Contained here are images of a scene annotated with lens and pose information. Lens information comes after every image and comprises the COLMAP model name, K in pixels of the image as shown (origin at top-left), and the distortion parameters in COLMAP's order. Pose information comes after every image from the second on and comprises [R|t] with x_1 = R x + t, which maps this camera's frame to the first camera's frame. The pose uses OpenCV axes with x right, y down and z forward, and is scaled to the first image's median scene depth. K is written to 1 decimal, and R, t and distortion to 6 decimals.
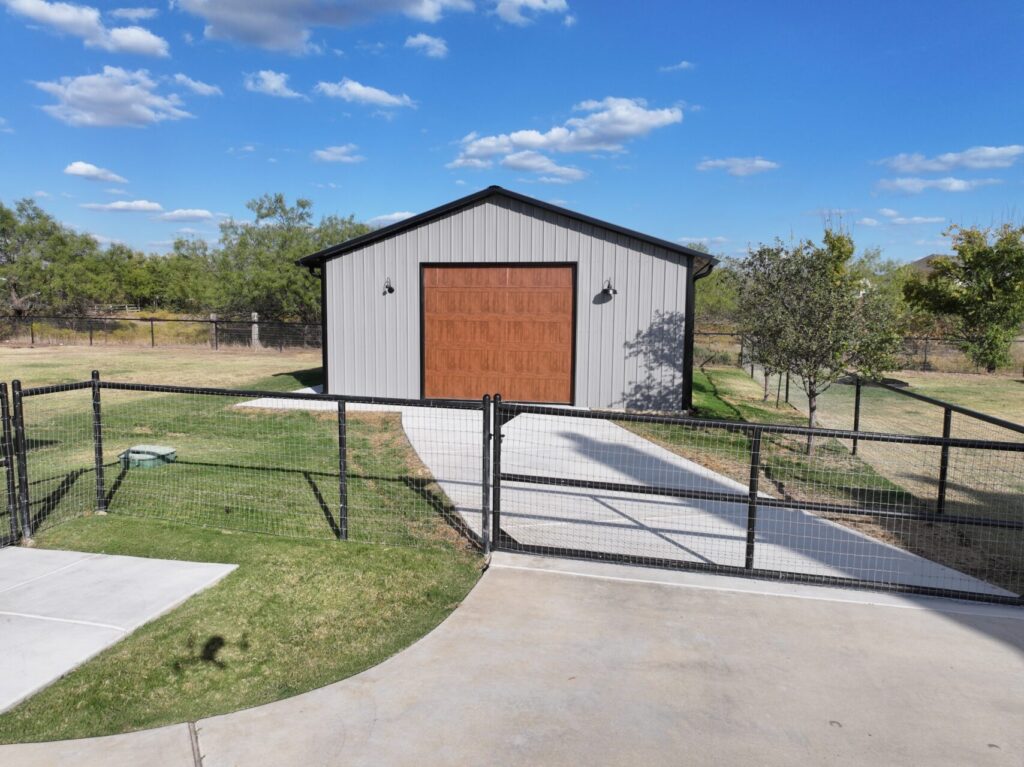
lens RADIAL K [[720.2, 0, 512.0], [0, 720.2, 383.5], [0, 0, 1]] dist [-0.053770, 0.061510]
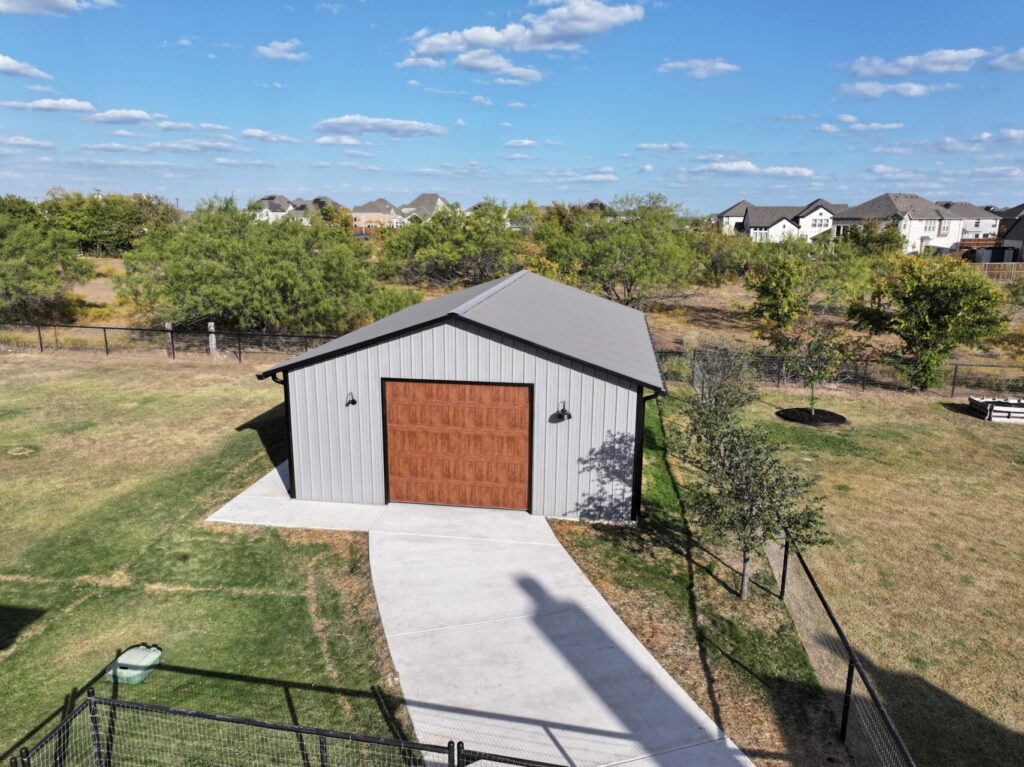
lens RADIAL K [[720.2, 0, 512.0], [0, 720.2, 383.5], [0, 0, 1]] dist [-0.053770, 0.061510]
pose [[0.998350, -0.015871, 0.055183, 0.001806], [0.009052, 0.992525, 0.121702, -0.296040], [-0.056703, -0.121002, 0.991031, -0.033218]]
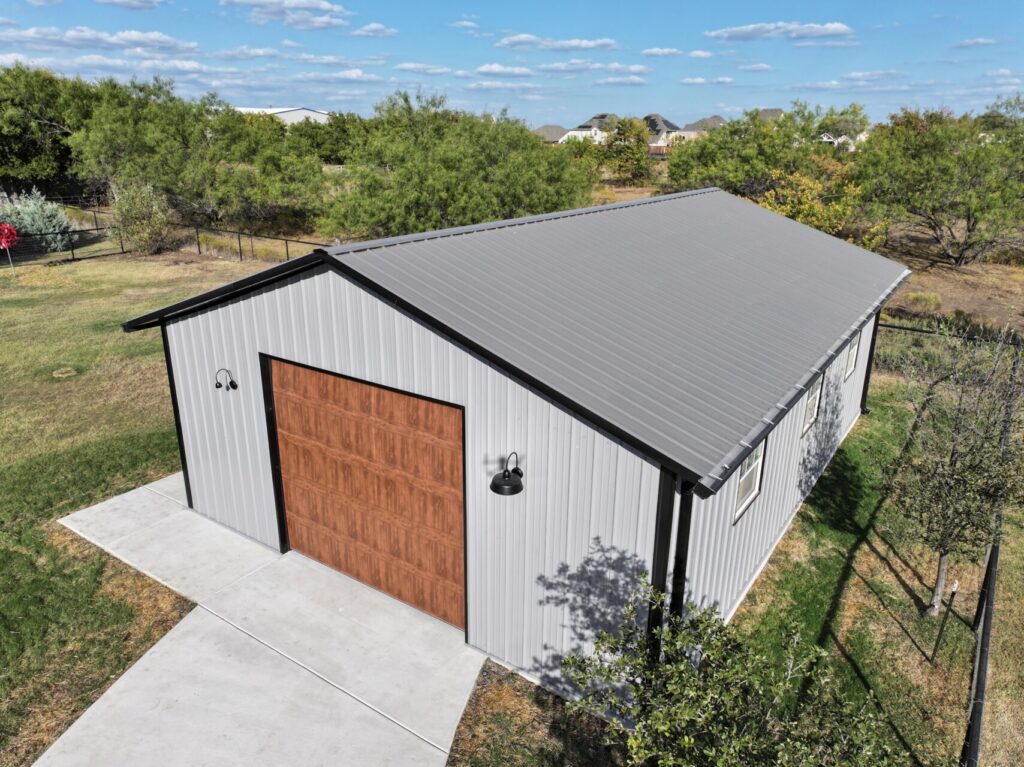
lens RADIAL K [[735.0, 0, 512.0], [0, 735.0, 383.5], [0, 0, 1]] dist [-0.071649, 0.064291]
pose [[0.921004, 0.126887, -0.368309, 0.311034], [-0.045330, 0.973950, 0.222185, -0.301923], [0.386907, -0.187938, 0.902764, 0.549483]]
